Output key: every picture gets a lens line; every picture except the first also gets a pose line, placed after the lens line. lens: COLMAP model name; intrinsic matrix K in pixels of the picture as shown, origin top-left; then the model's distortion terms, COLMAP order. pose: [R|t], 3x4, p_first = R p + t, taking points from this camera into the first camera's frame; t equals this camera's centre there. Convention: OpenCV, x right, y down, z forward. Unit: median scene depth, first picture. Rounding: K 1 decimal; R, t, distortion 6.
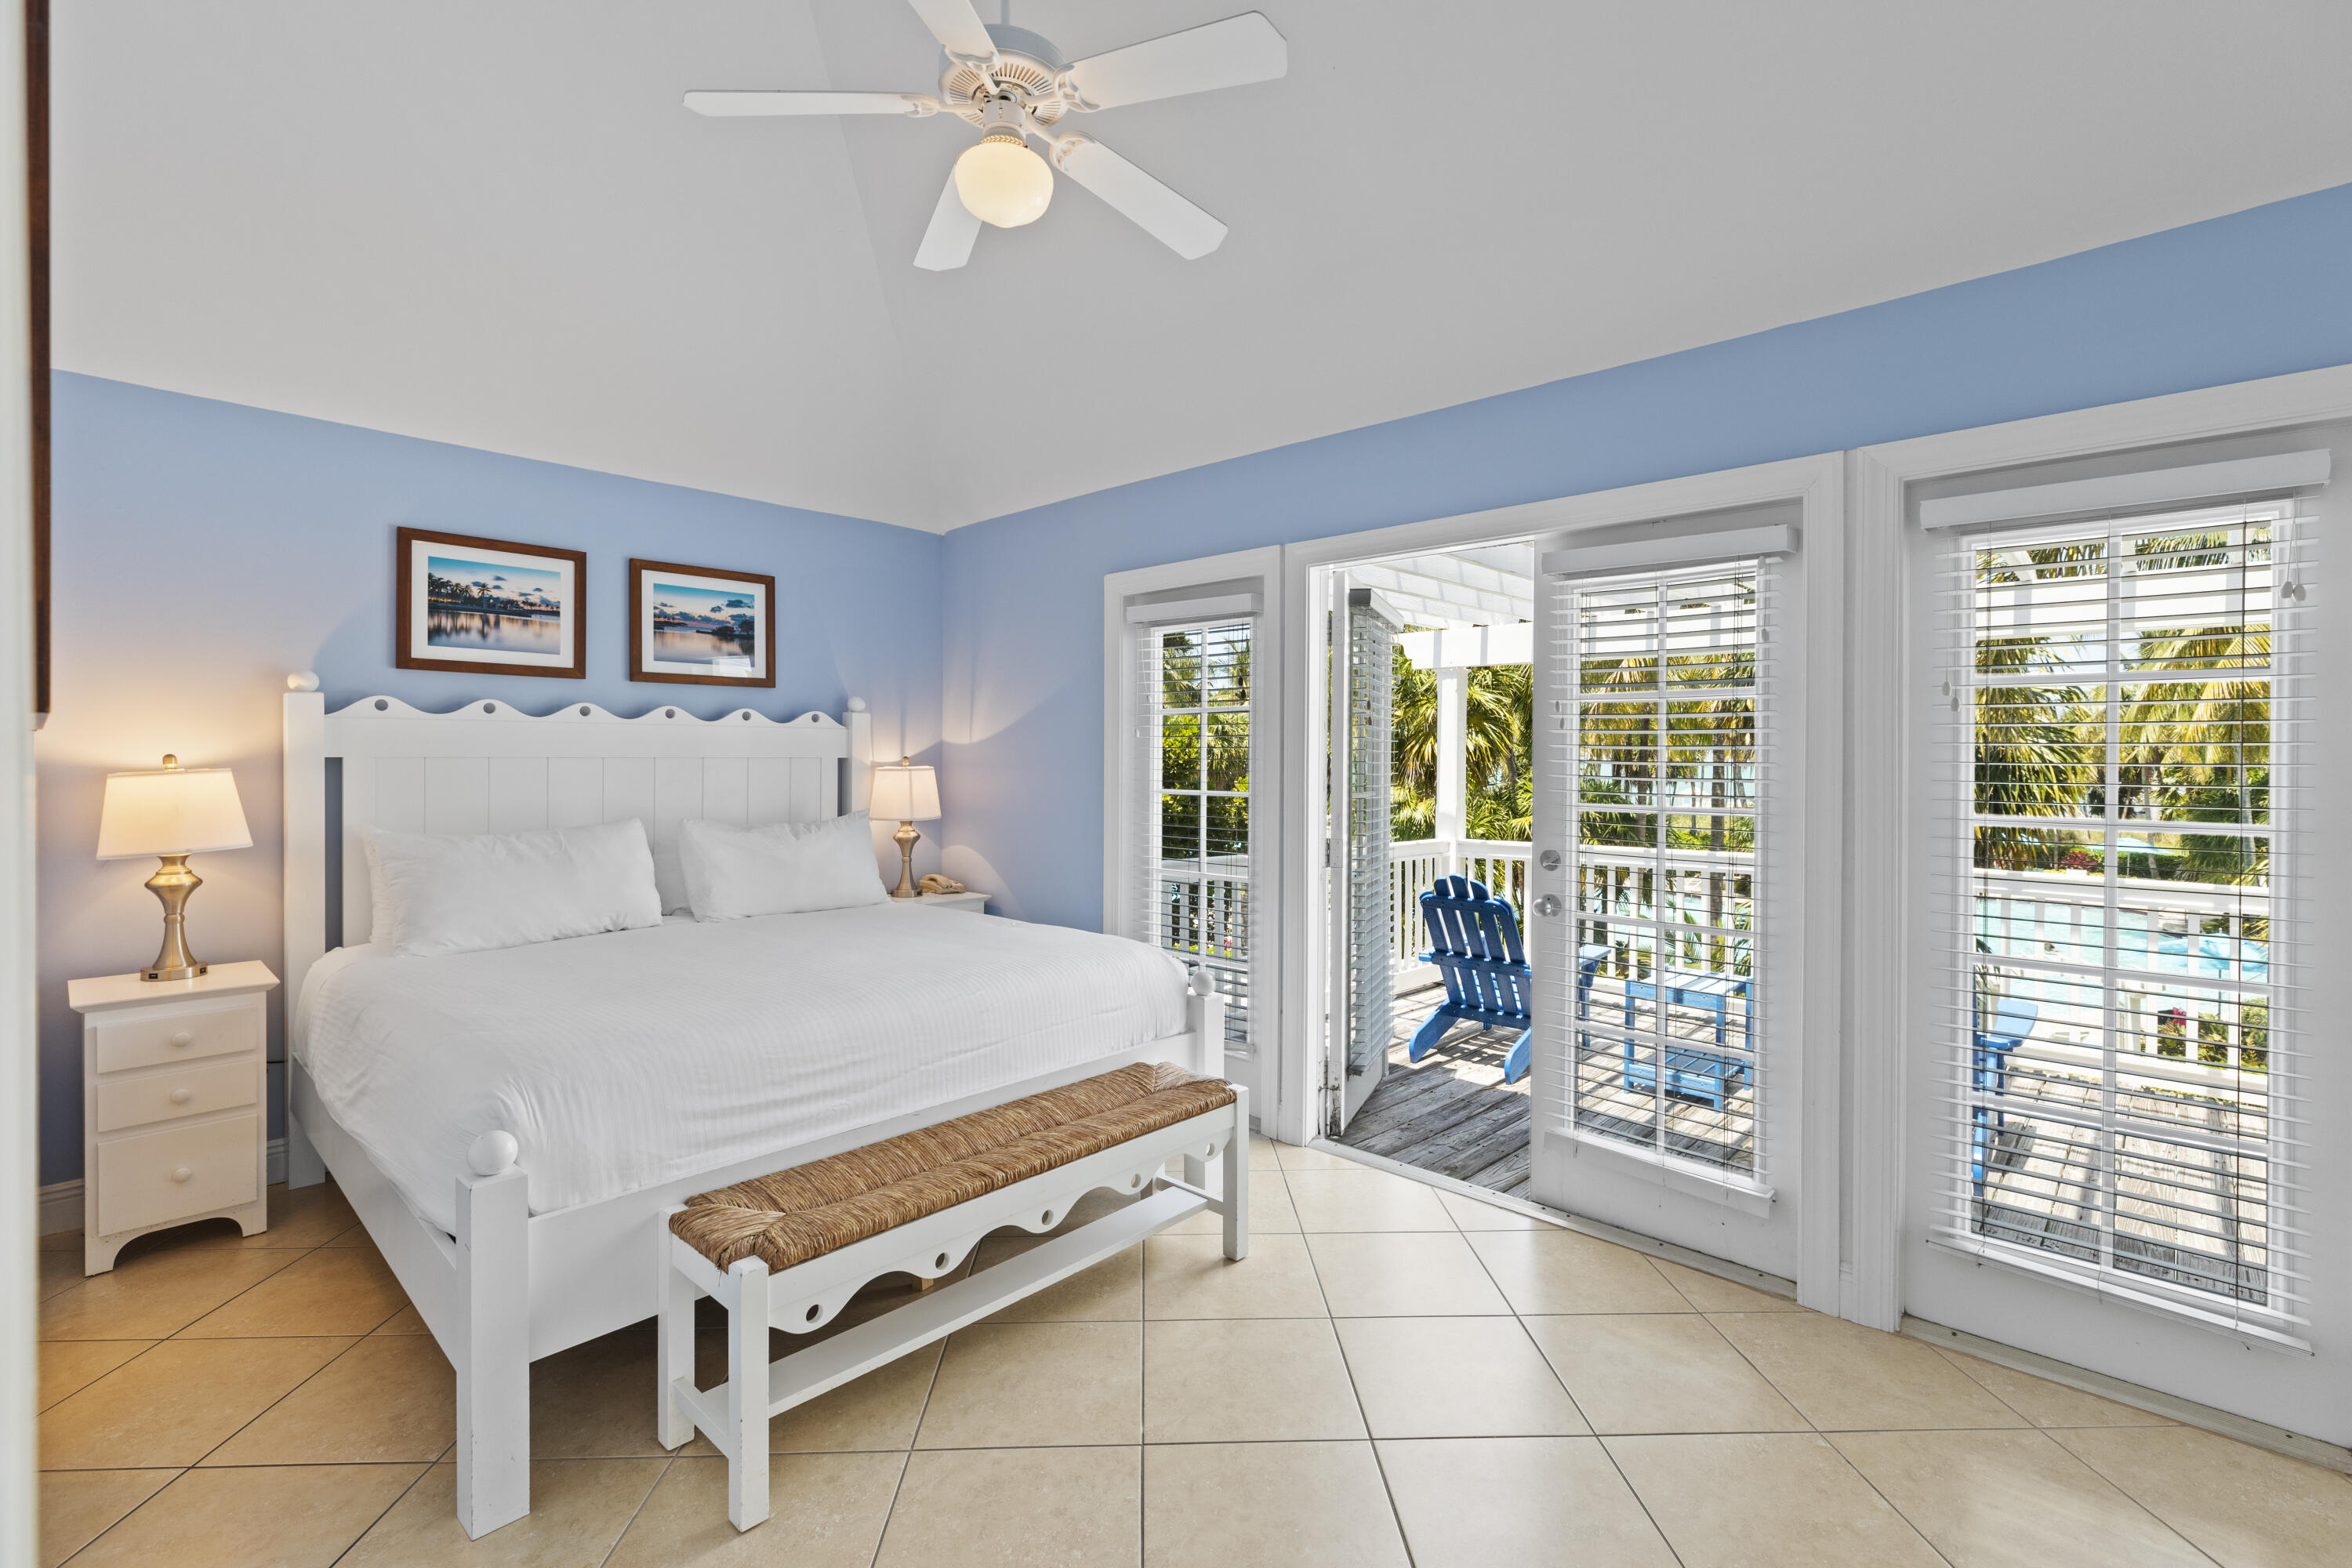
lens RADIAL K [[1070.0, 0, 1214.5], [0, 1070.0, 766.1], [0, 0, 1]] dist [0.024454, 0.000071]
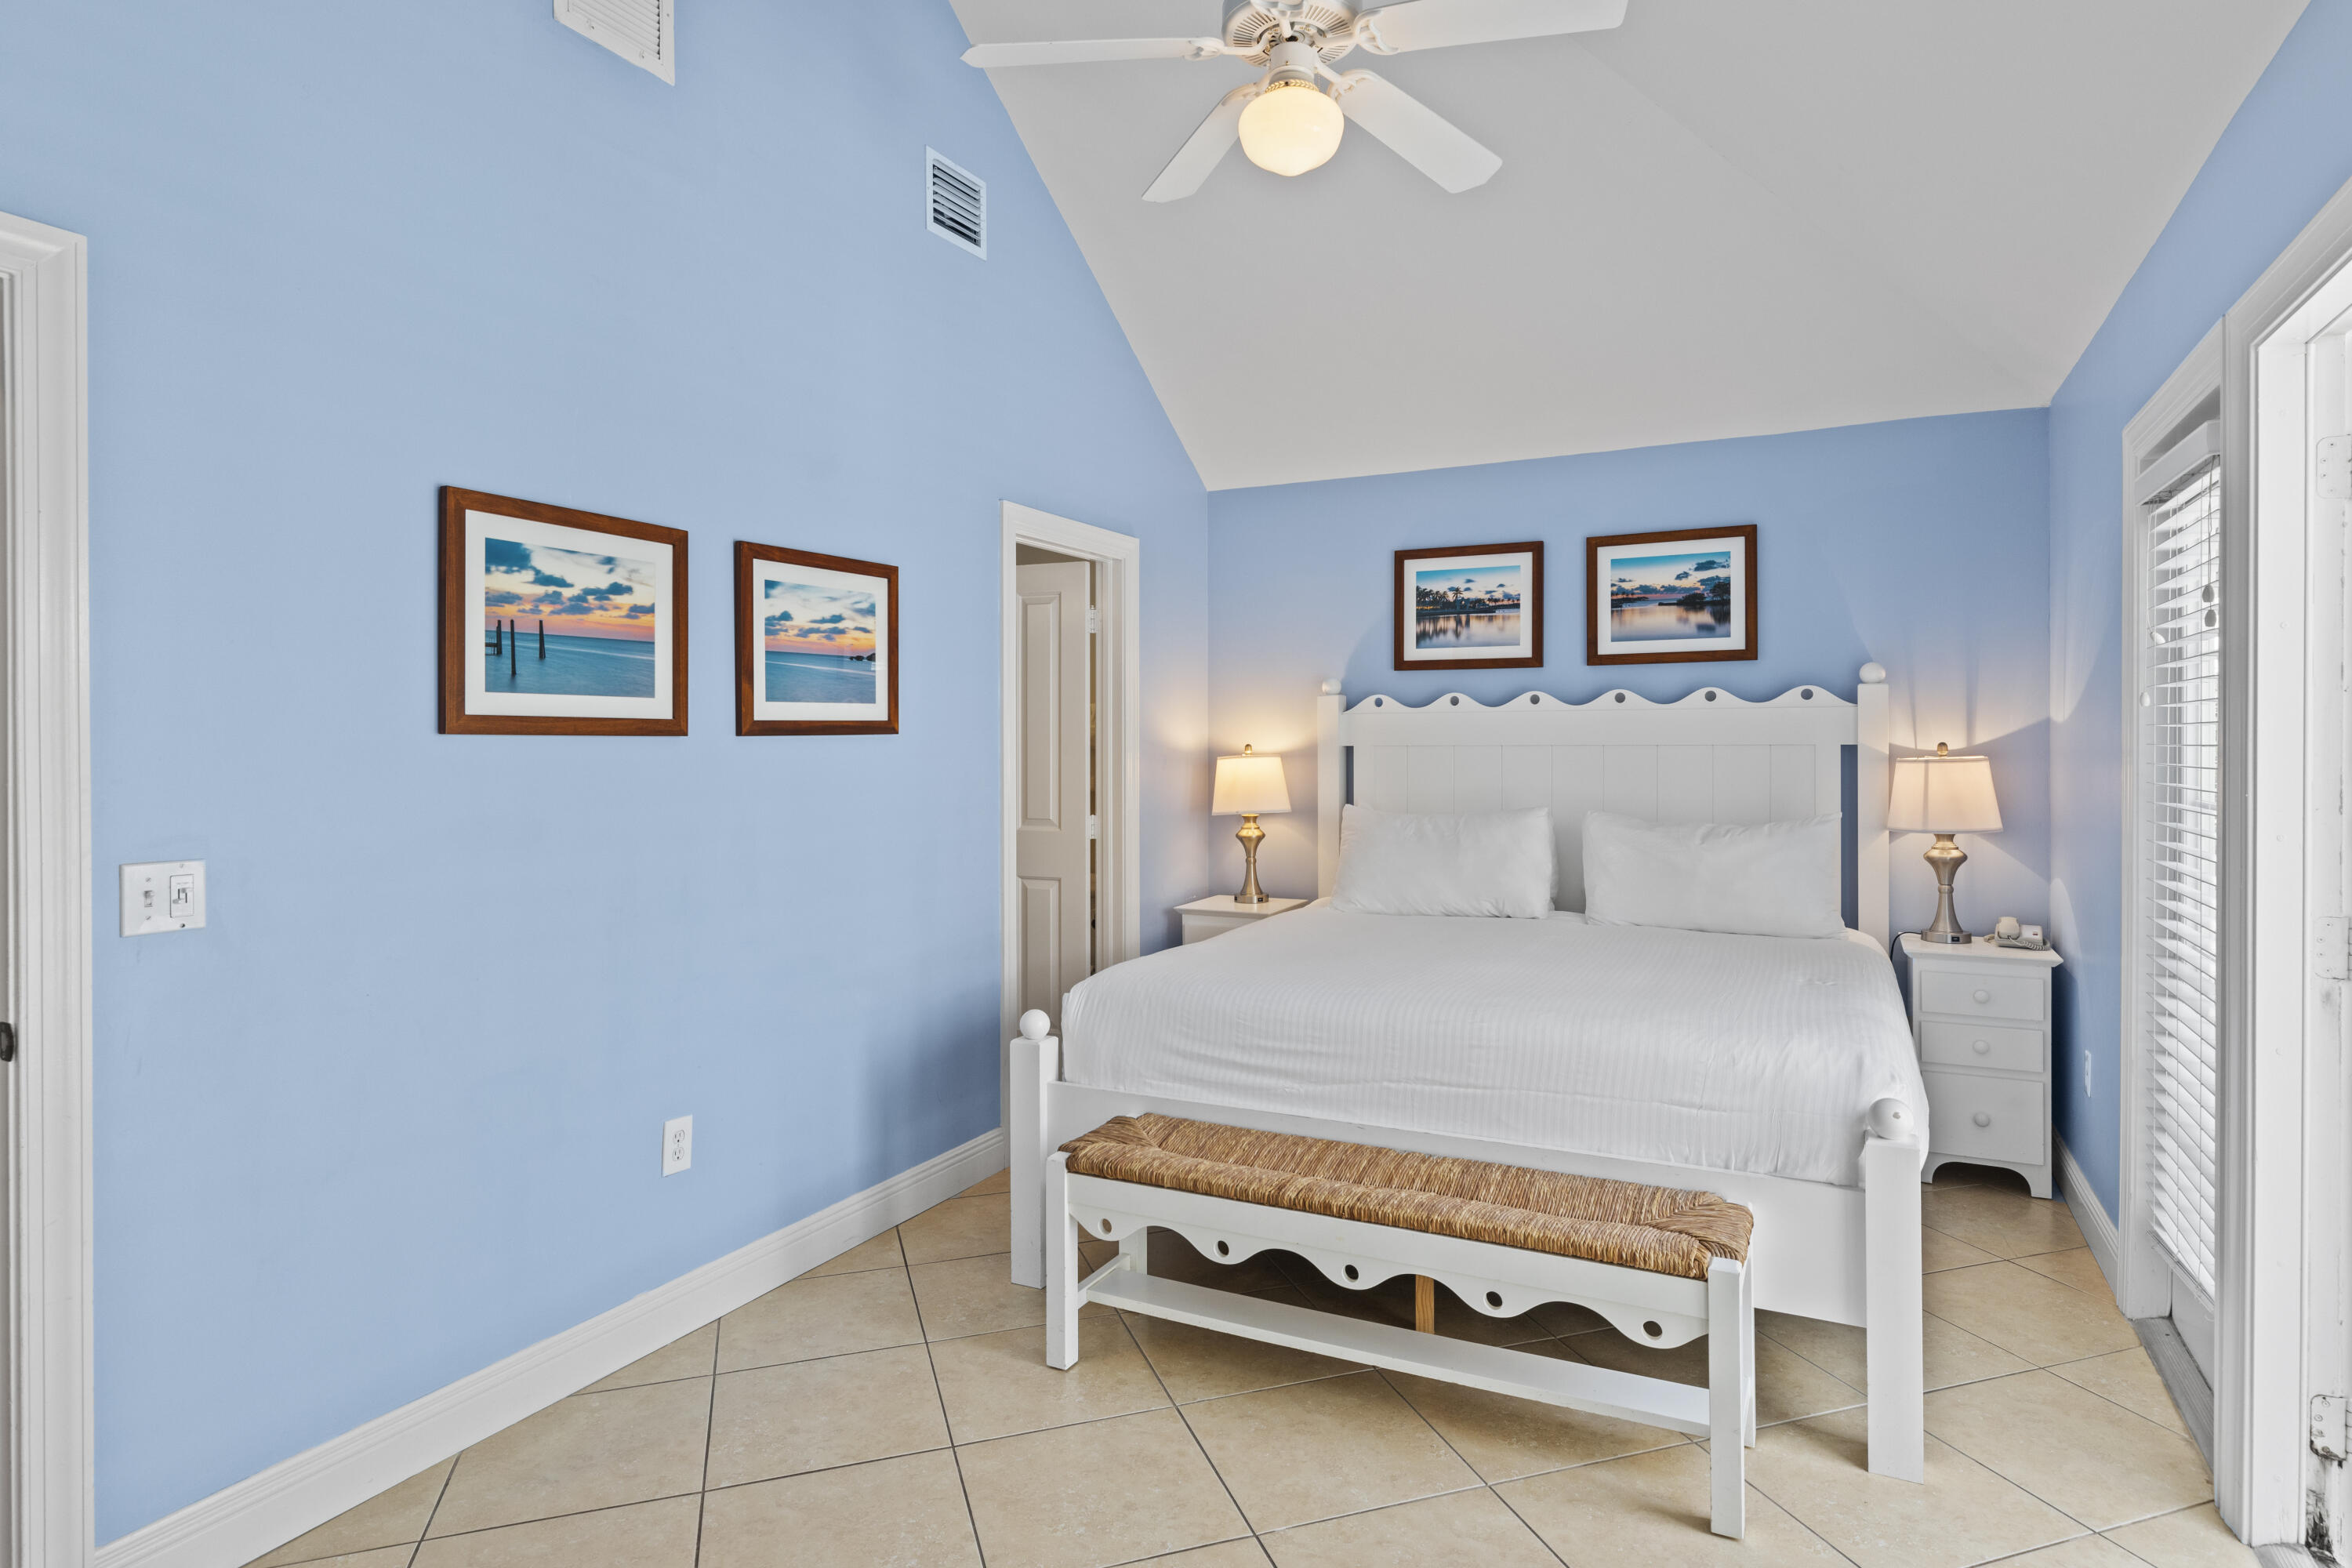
lens RADIAL K [[1298.8, 0, 1173.9], [0, 1298.8, 754.1], [0, 0, 1]] dist [0.022575, 0.000976]
pose [[0.271091, 0.004211, -0.962544, 0.495133], [-0.004626, 0.999985, 0.003073, -0.001988], [0.962543, 0.003619, 0.271107, 0.346062]]
